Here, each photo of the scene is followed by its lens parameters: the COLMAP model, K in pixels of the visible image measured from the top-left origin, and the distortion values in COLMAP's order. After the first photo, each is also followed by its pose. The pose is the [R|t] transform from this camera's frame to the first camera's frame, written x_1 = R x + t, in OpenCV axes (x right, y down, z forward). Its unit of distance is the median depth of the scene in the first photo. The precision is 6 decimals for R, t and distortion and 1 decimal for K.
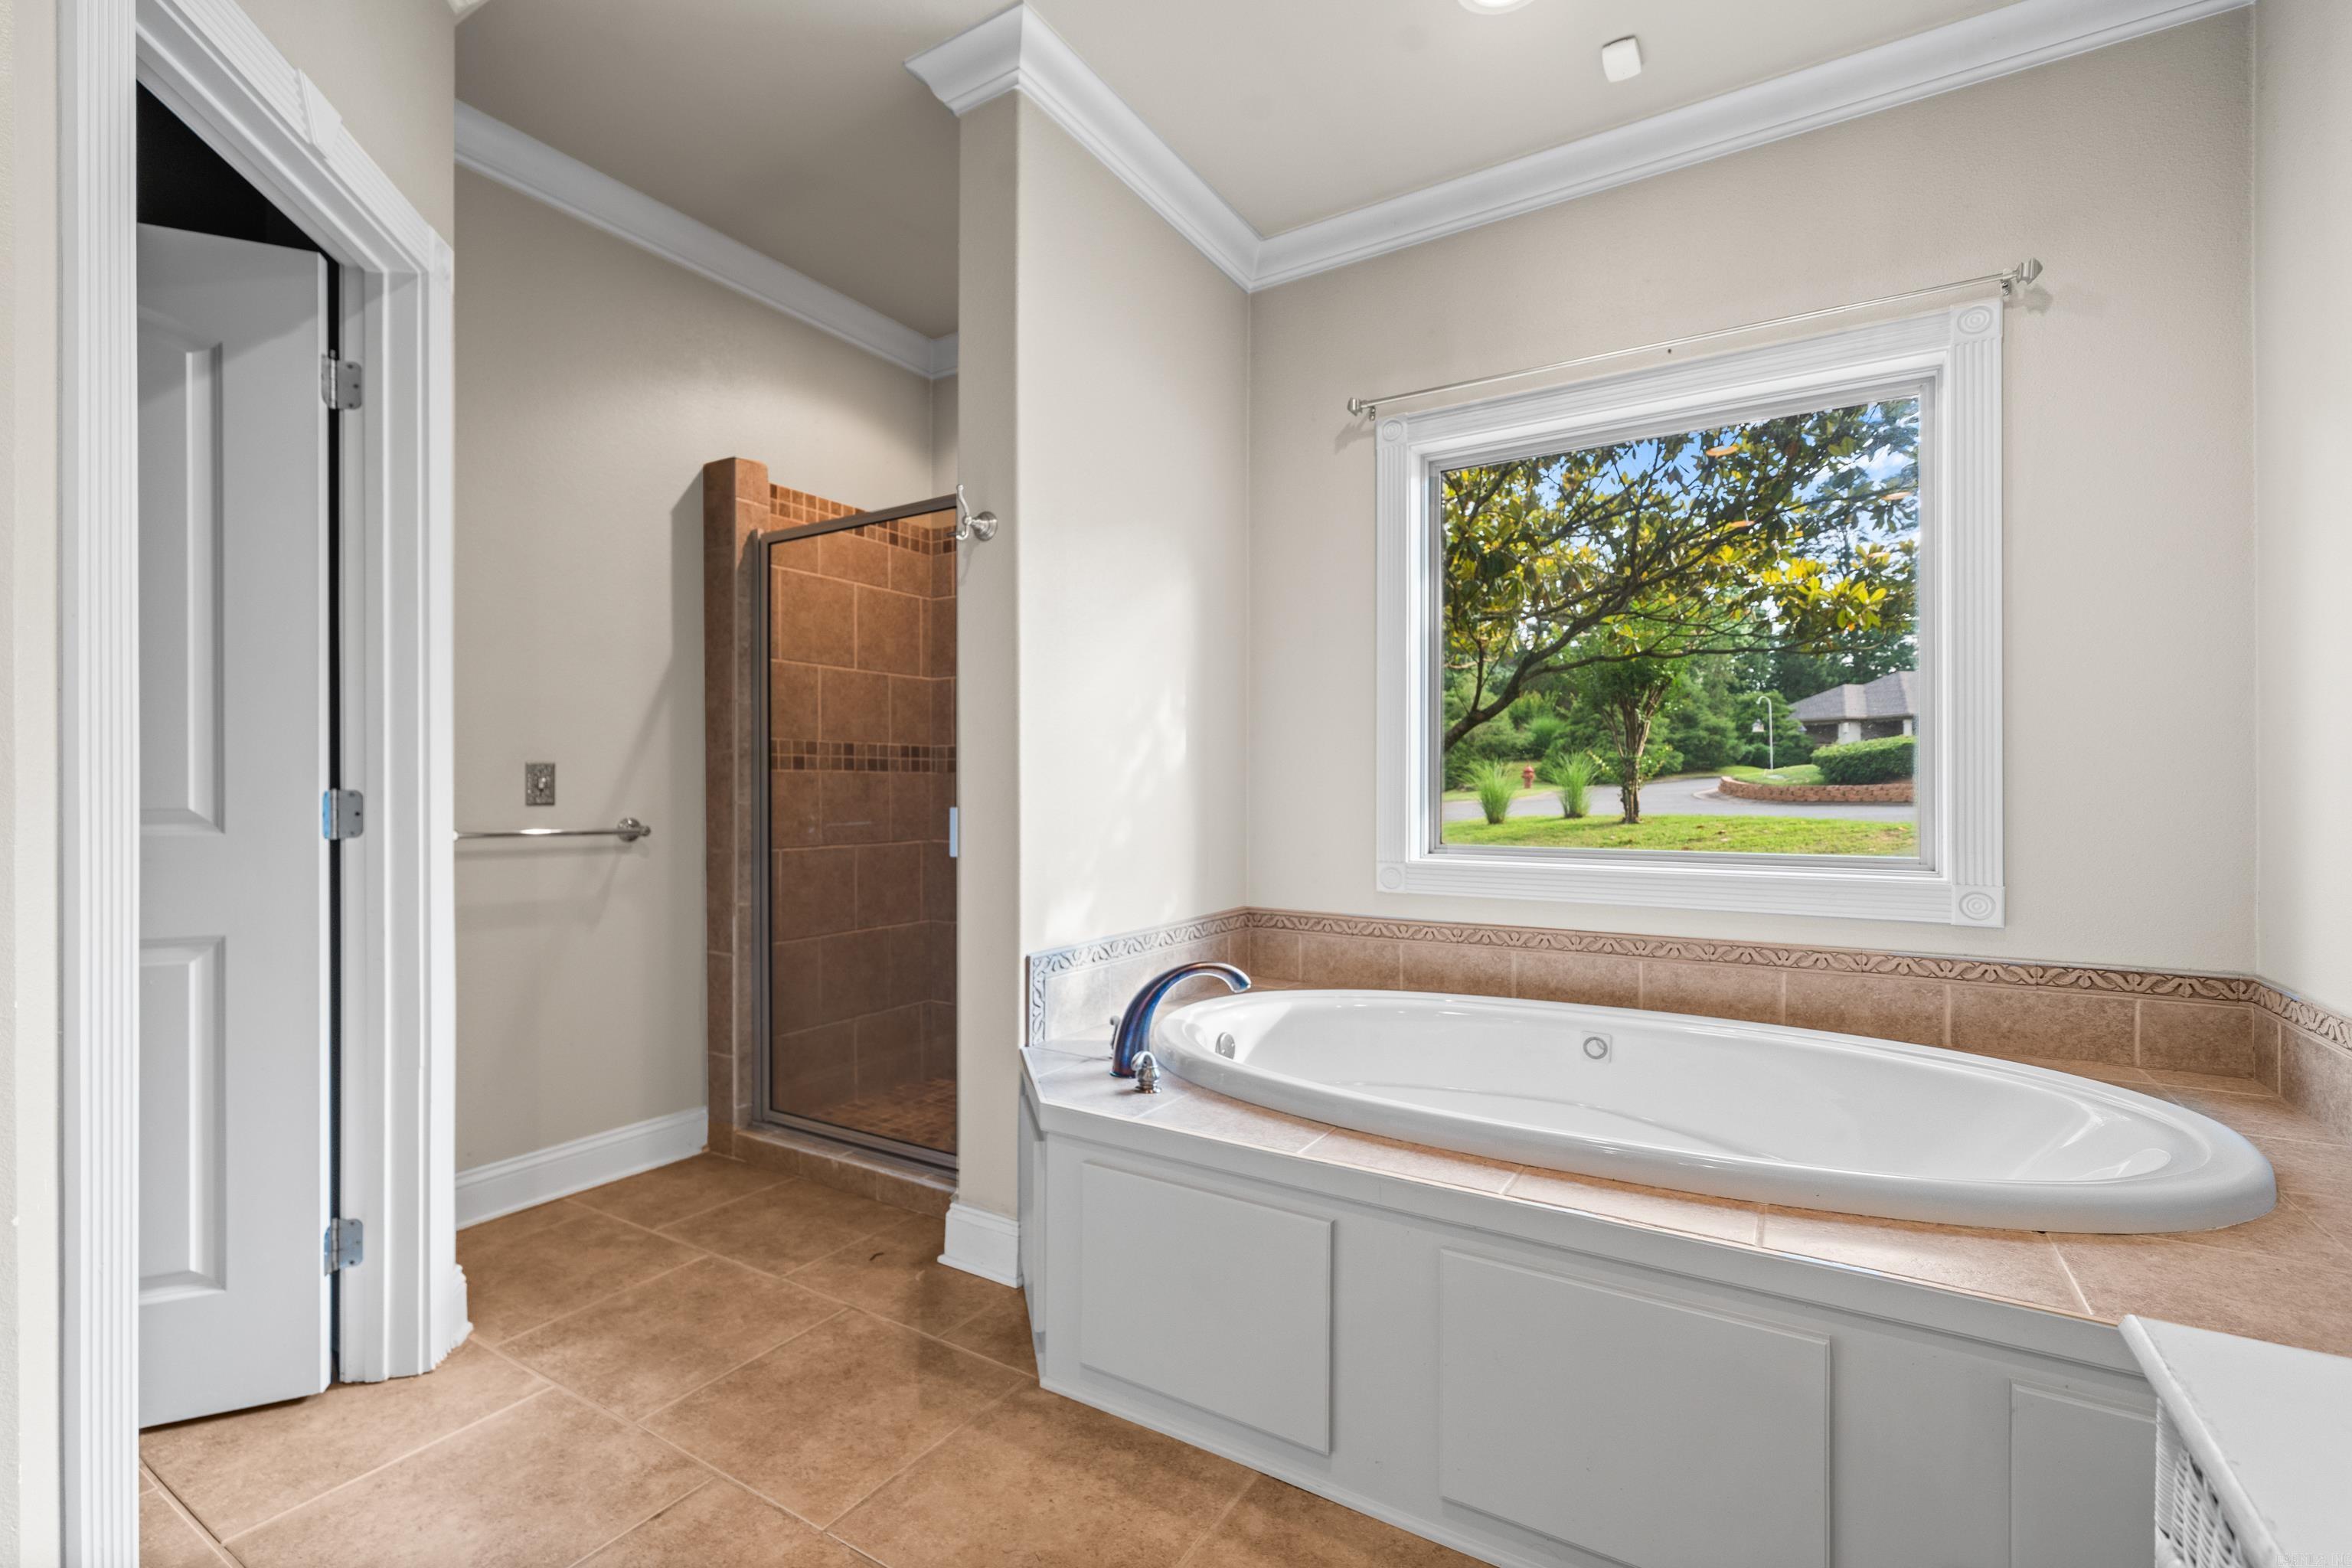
lens RADIAL K [[1018.1, 0, 1177.9], [0, 1018.1, 792.5], [0, 0, 1]] dist [-0.003102, 0.000386]
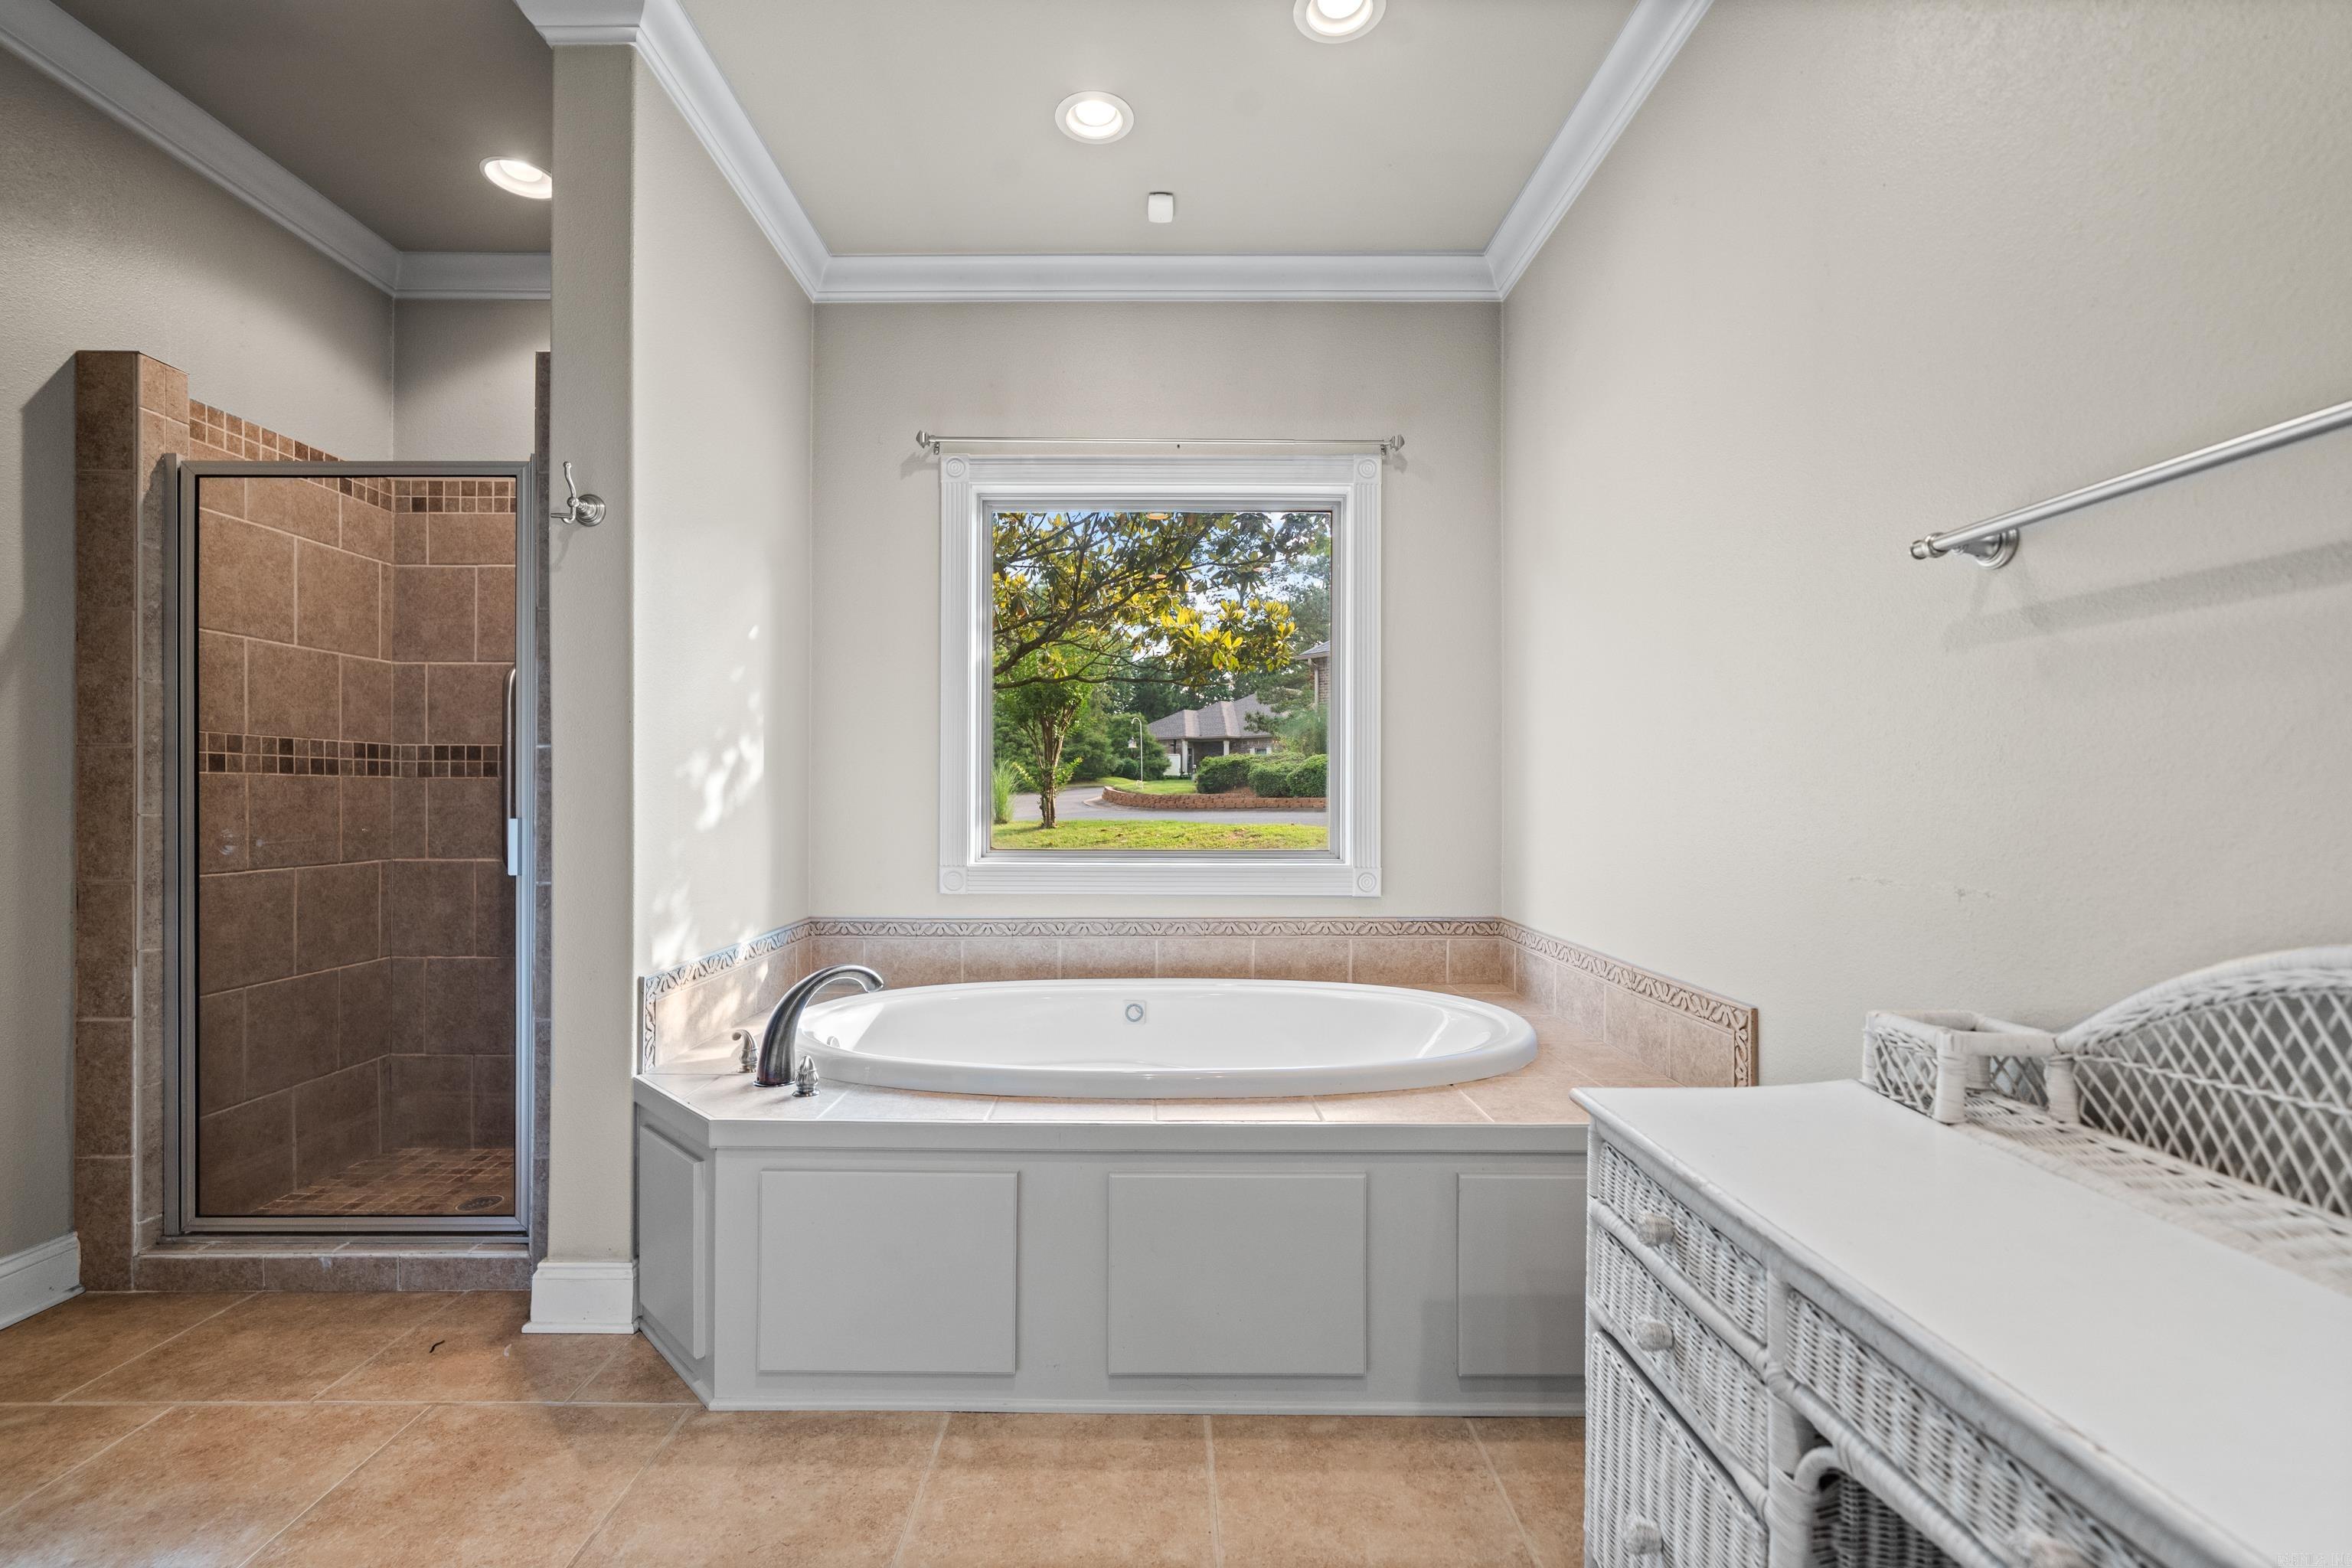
lens RADIAL K [[1018.1, 0, 1189.5], [0, 1018.1, 802.2], [0, 0, 1]] dist [-0.003102, 0.000386]
pose [[0.834098, 0.000119, 0.551616, -0.204345], [-0.001636, 0.999996, 0.002259, -0.002623], [-0.551613, -0.002787, 0.834095, -0.048582]]
